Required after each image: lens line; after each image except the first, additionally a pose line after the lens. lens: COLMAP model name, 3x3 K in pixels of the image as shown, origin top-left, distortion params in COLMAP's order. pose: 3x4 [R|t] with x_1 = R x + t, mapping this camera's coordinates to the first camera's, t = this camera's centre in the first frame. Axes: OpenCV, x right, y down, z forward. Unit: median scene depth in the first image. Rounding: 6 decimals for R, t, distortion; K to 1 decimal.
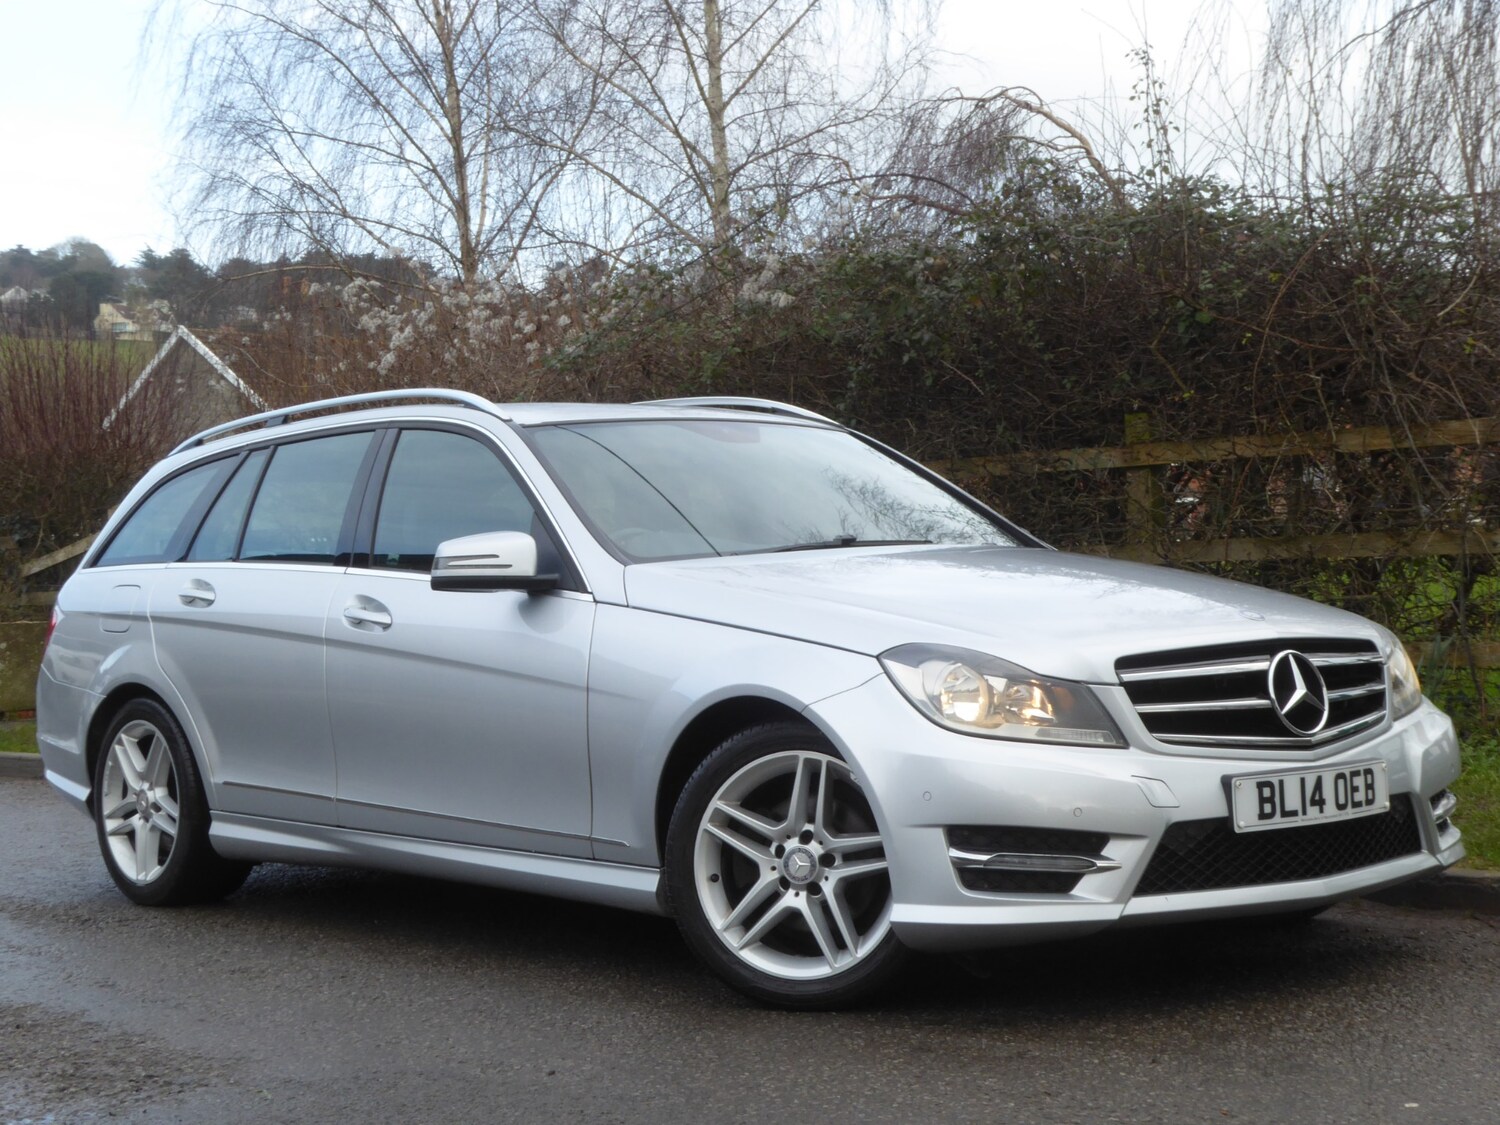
lens RADIAL K [[2607.5, 0, 750.0], [0, 2607.5, 562.5], [0, 0, 1]] dist [0.098437, -0.136325]
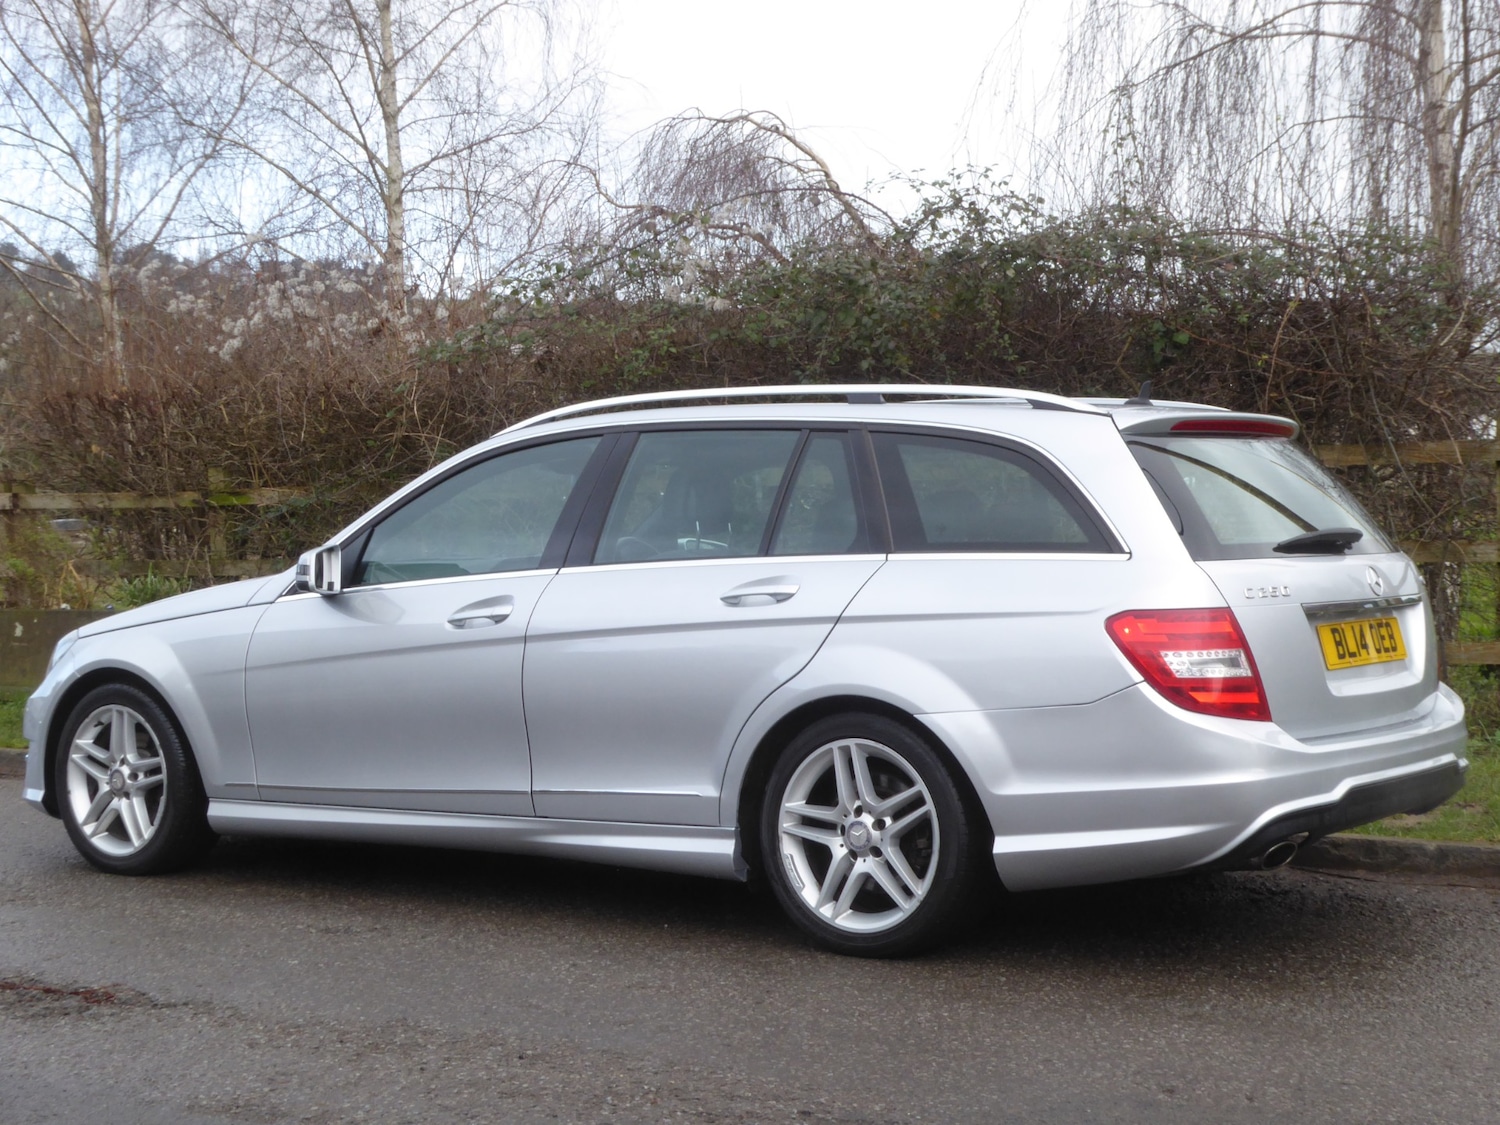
lens RADIAL K [[2378.3, 0, 750.0], [0, 2378.3, 562.5], [0, 0, 1]] dist [0.022937, -0.053498]
pose [[0.968530, 0.014362, 0.248482, -0.294777], [-0.016428, 0.999846, 0.006245, -0.005275], [-0.248354, -0.010130, 0.968616, 0.110775]]
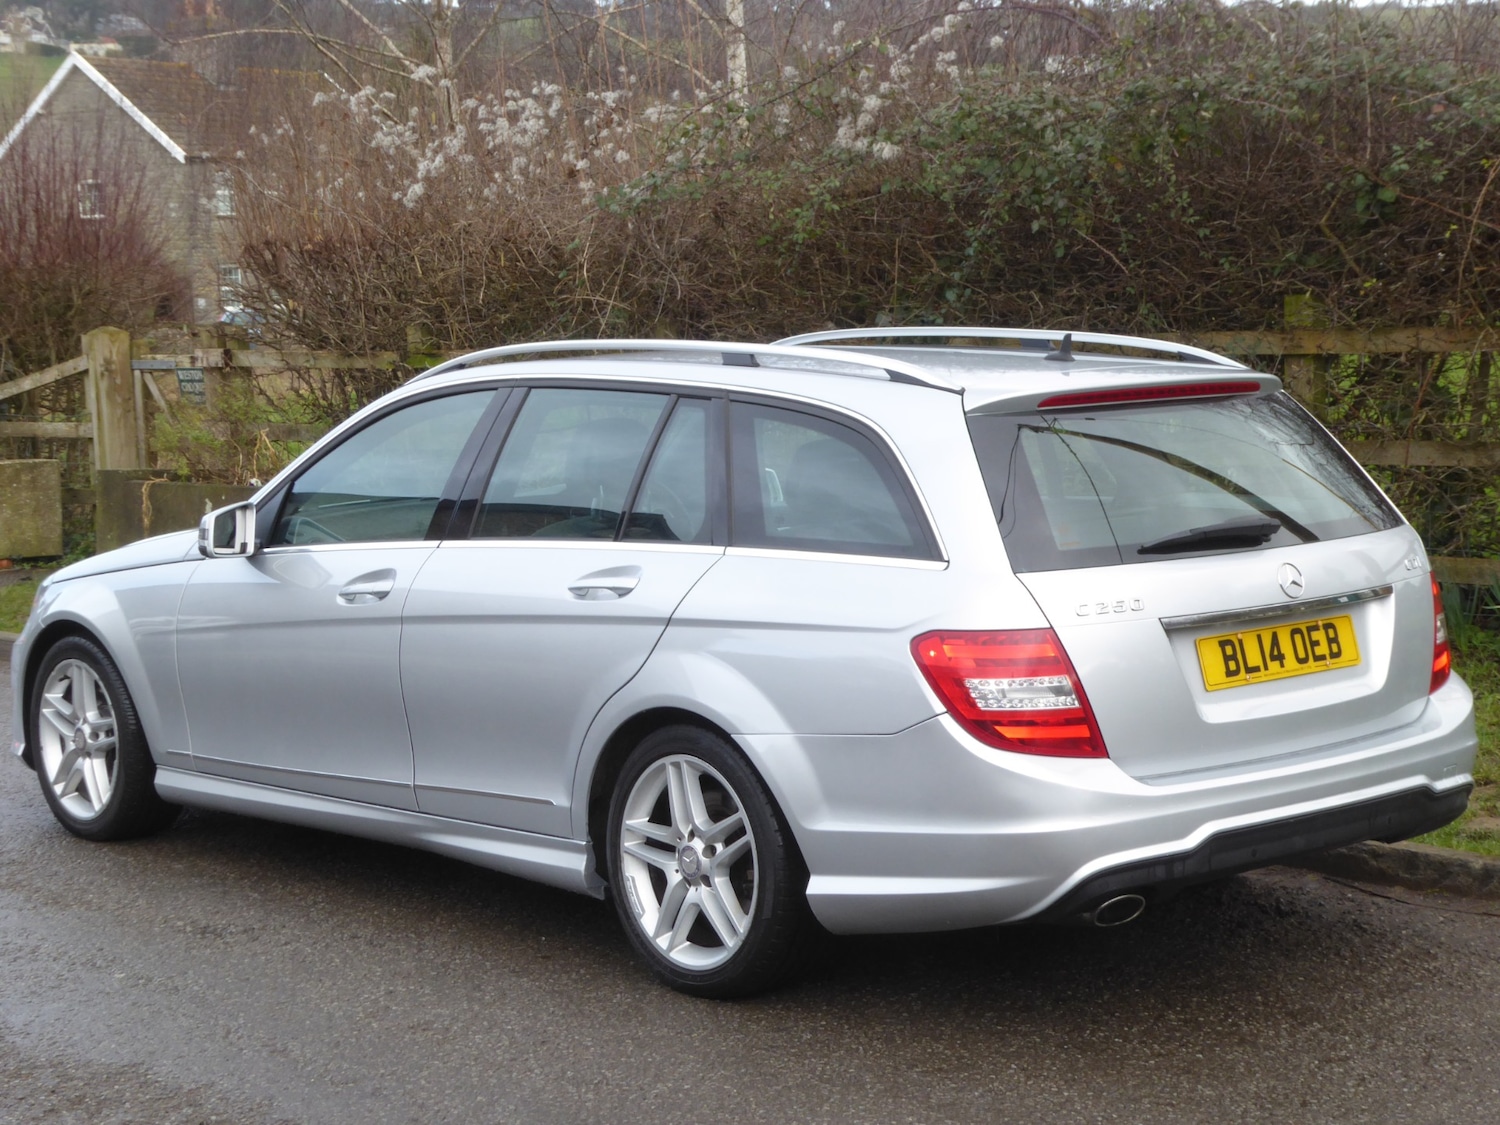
lens RADIAL K [[2782.0, 0, 750.0], [0, 2782.0, 562.5], [0, 0, 1]] dist [0.131548, -0.176434]
pose [[0.999636, -0.000907, 0.026958, -0.084950], [-0.001673, 0.995424, 0.095537, -0.072809], [-0.026921, -0.095547, 0.995061, 0.051897]]
